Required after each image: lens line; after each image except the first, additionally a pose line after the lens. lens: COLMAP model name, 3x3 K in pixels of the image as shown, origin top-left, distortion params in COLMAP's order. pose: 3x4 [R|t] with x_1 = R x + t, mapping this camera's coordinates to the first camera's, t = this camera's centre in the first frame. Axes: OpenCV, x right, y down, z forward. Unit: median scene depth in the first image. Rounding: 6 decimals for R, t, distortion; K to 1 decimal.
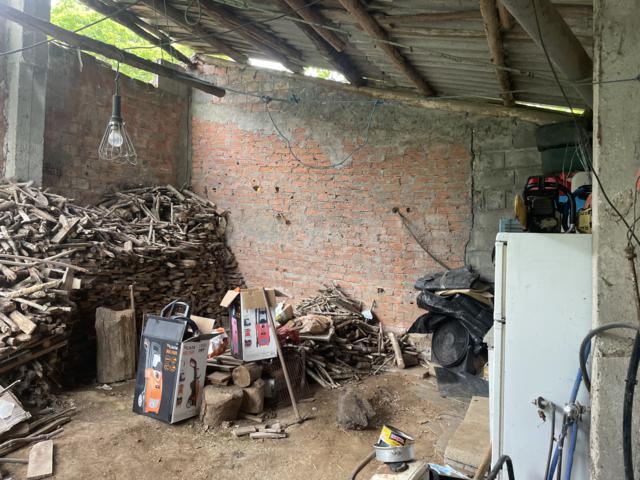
lens RADIAL K [[482.9, 0, 315.5], [0, 482.9, 240.5], [0, 0, 1]] dist [0.096516, -0.116681]
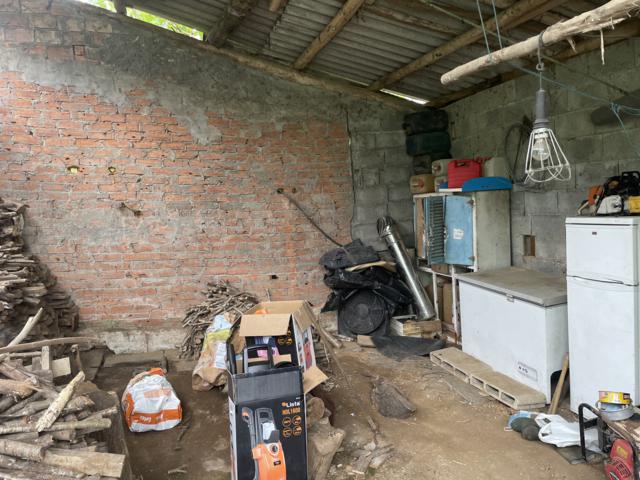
lens RADIAL K [[482.9, 0, 324.9], [0, 482.9, 243.5], [0, 0, 1]] dist [0.096516, -0.116681]
pose [[0.706990, -0.138513, 0.693527, -0.438279], [0.079119, 0.989968, 0.117064, -0.064197], [-0.702784, -0.027892, 0.710856, 0.260516]]
